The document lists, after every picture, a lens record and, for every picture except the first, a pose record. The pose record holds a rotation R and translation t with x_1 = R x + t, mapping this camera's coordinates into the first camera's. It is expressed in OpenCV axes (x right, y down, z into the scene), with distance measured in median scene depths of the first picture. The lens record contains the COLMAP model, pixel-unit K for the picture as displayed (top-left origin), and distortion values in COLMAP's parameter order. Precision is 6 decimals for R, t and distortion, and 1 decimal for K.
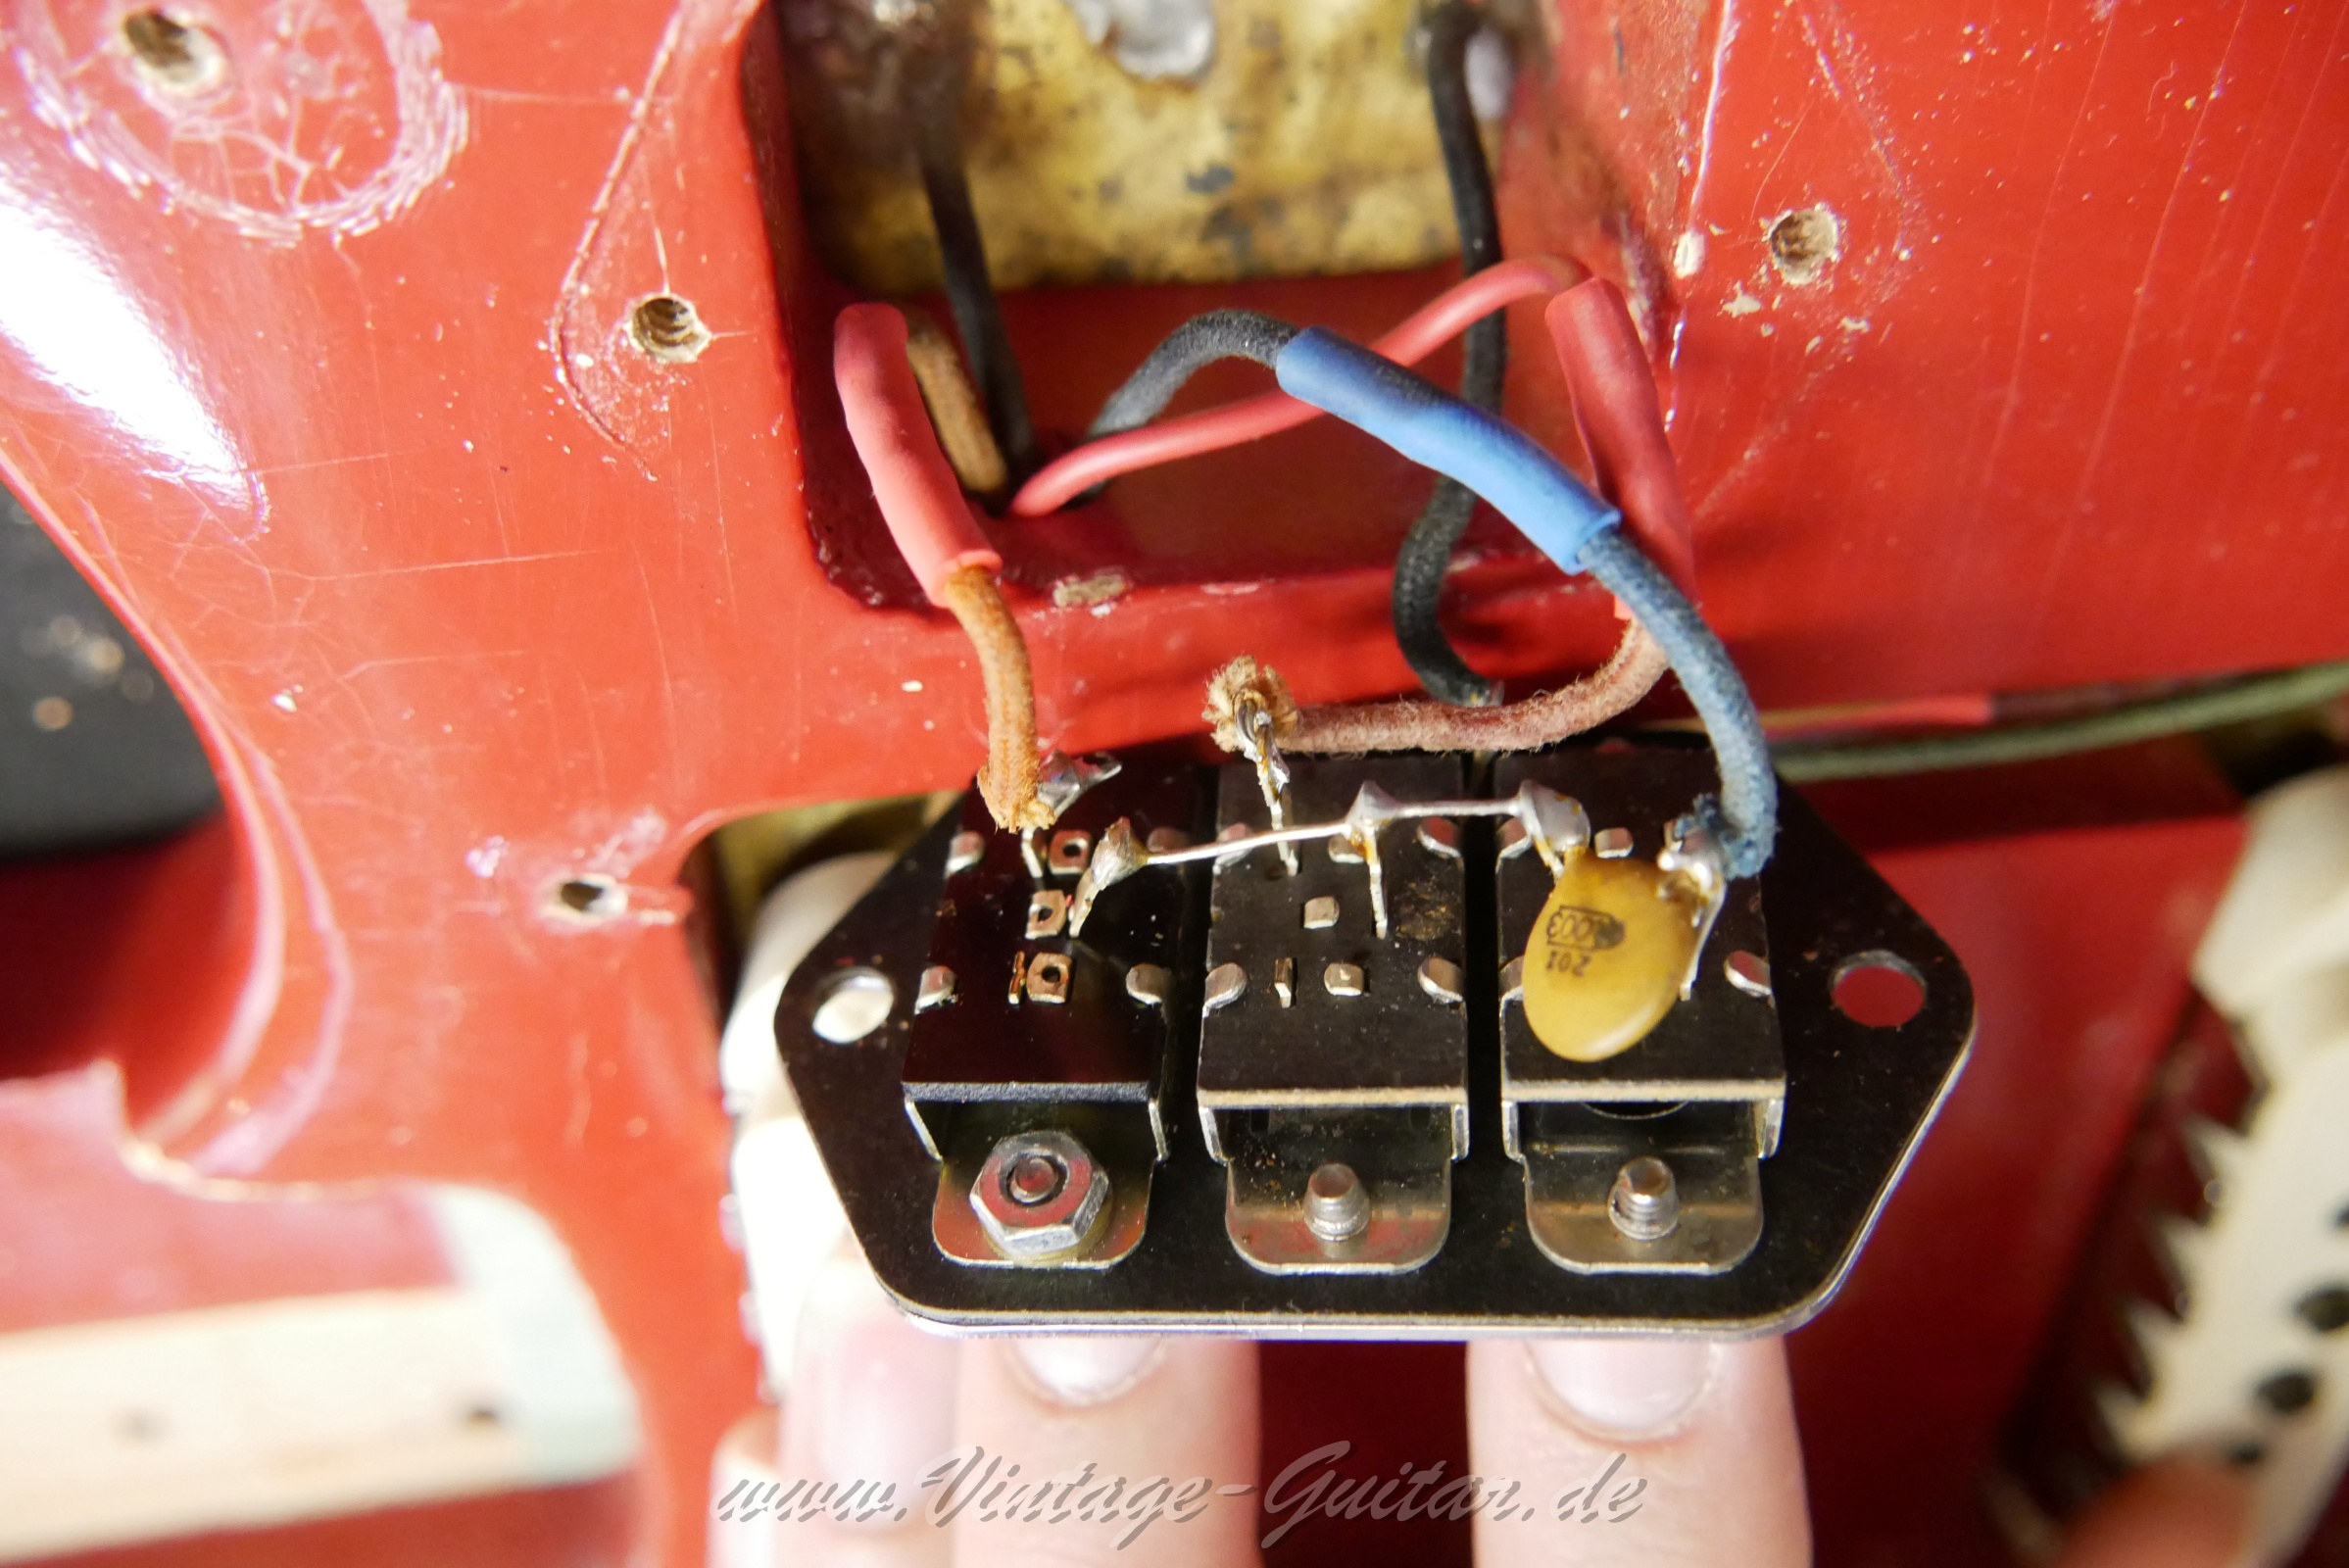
lens RADIAL K [[2085.8, 0, 1181.2], [0, 2085.8, 758.5], [0, 0, 1]] dist [0.063154, 0.001168]
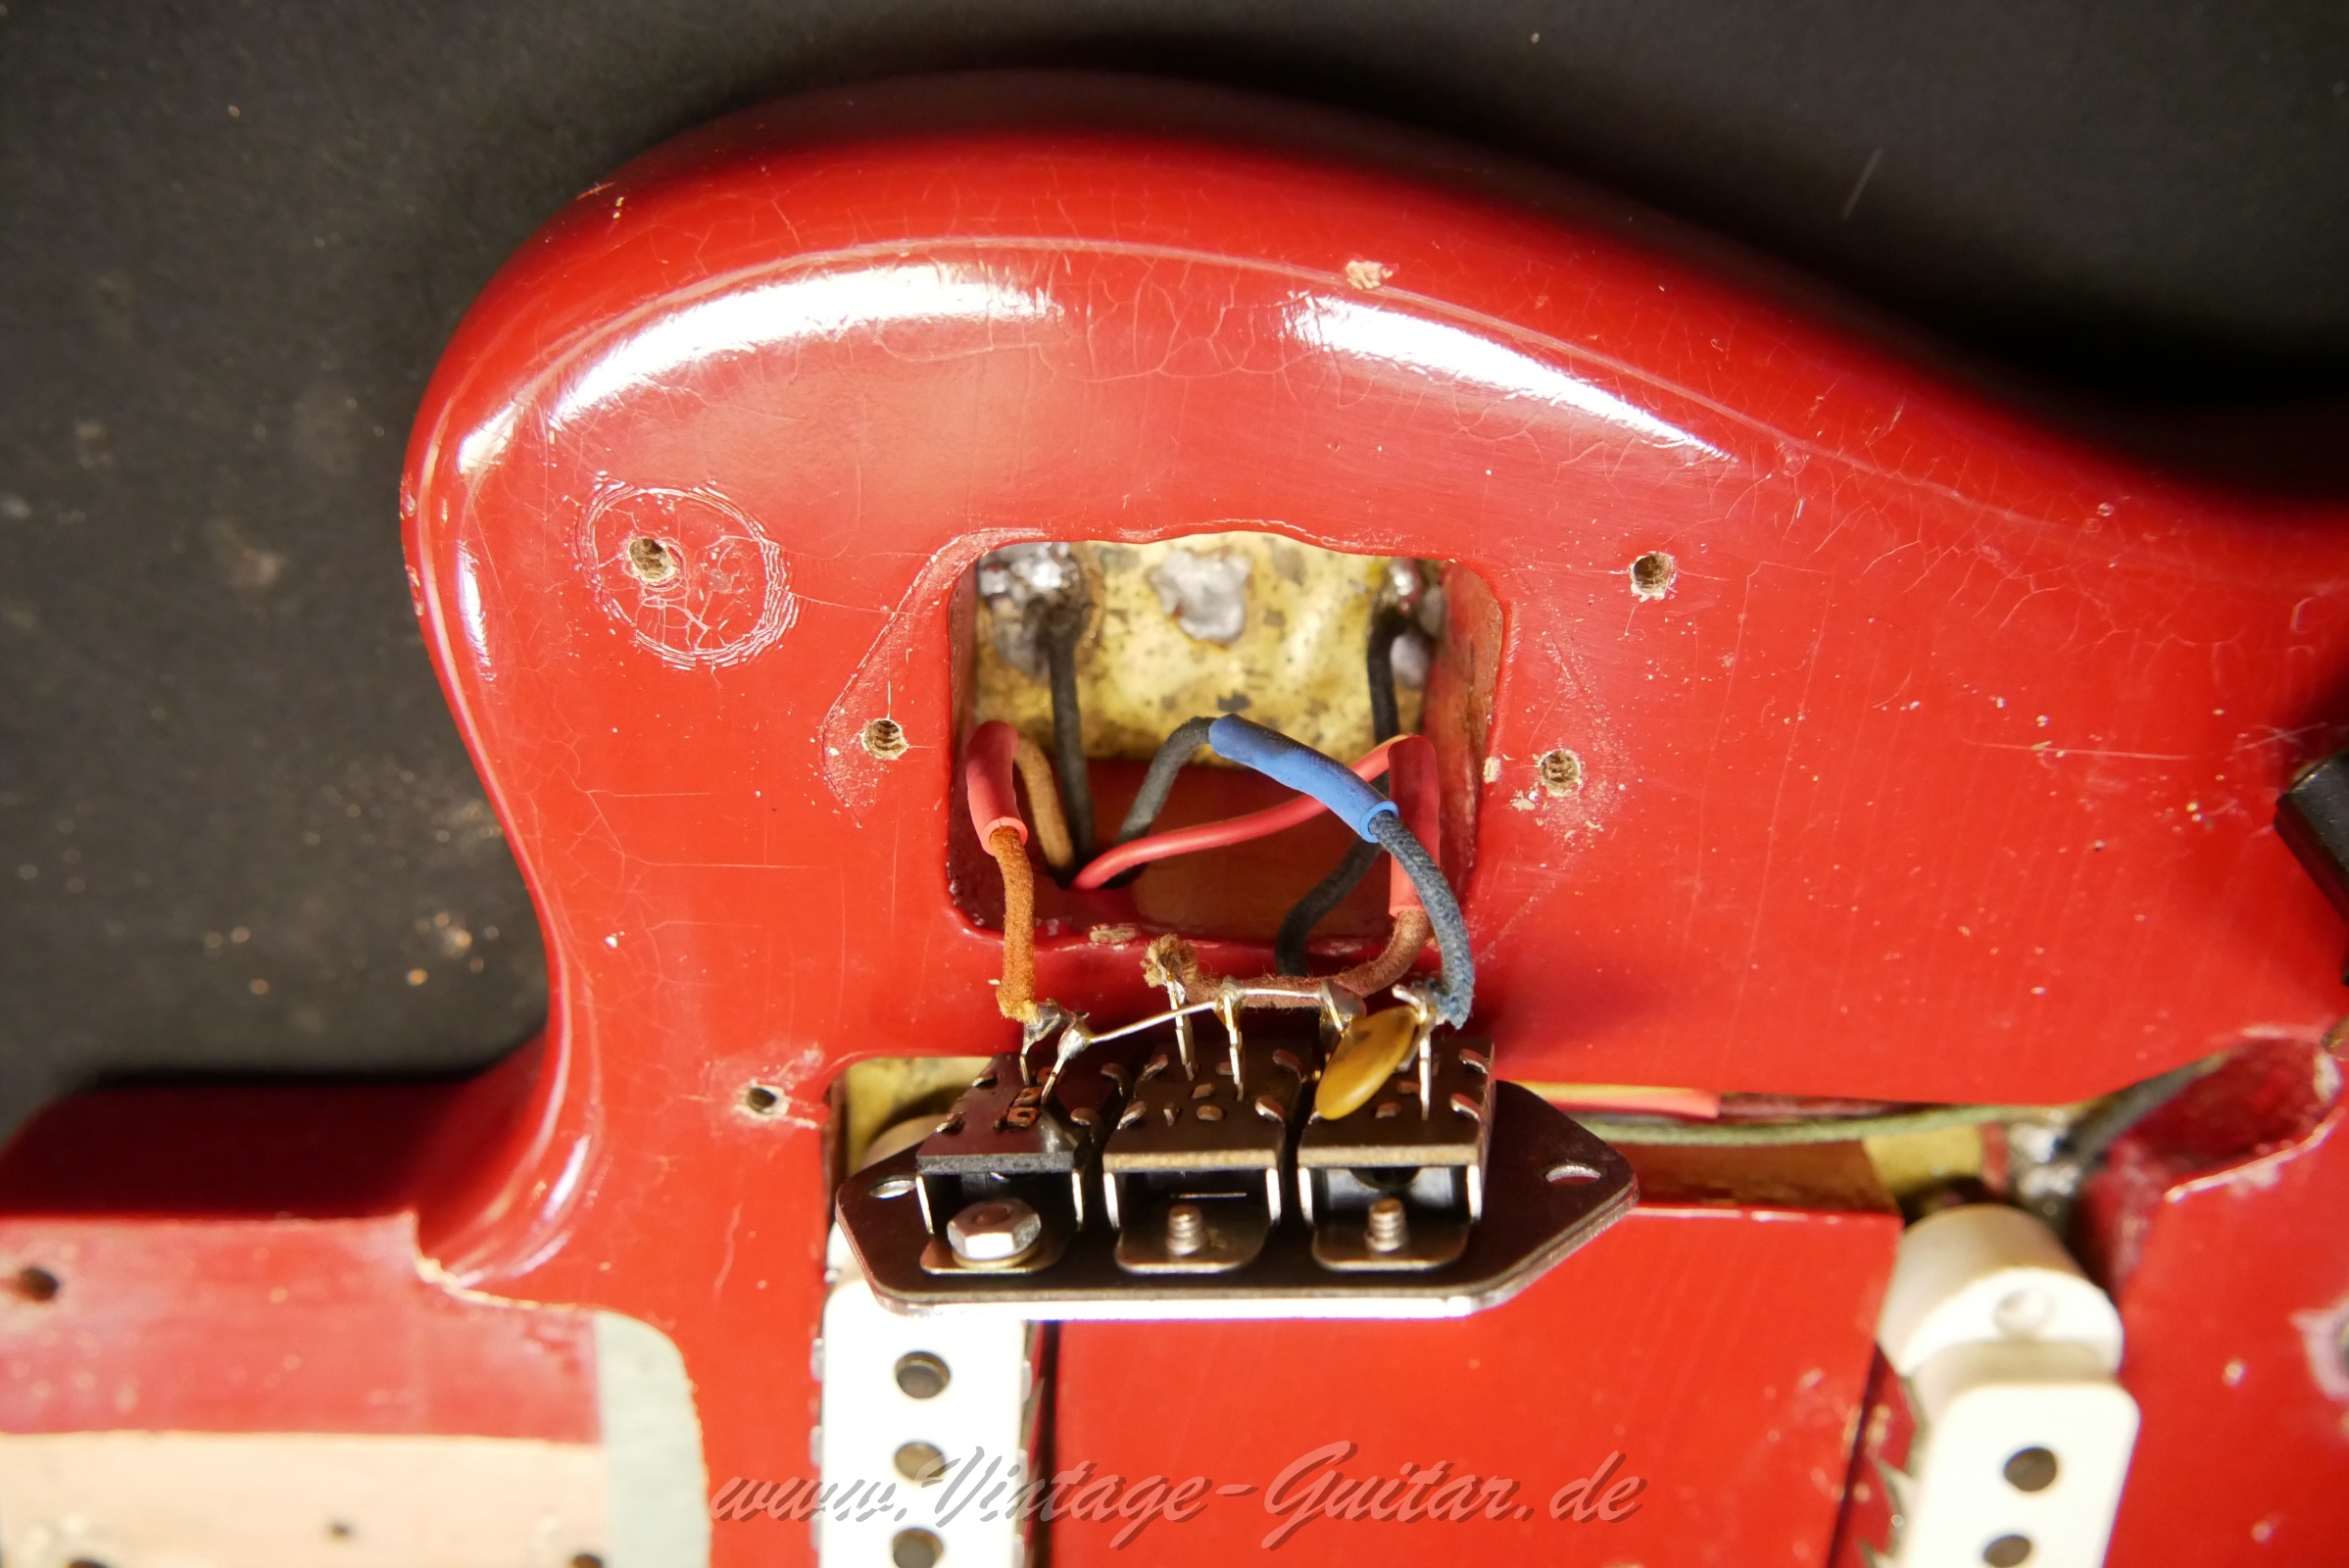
lens RADIAL K [[2085.8, 0, 1181.2], [0, 2085.8, 758.5], [0, 0, 1]] dist [0.063154, 0.001168]
pose [[0.988271, 0.118383, -0.096466, 0.153420], [-0.140301, 0.953302, -0.267453, 0.221893], [0.060300, 0.277851, 0.958730, -0.586724]]
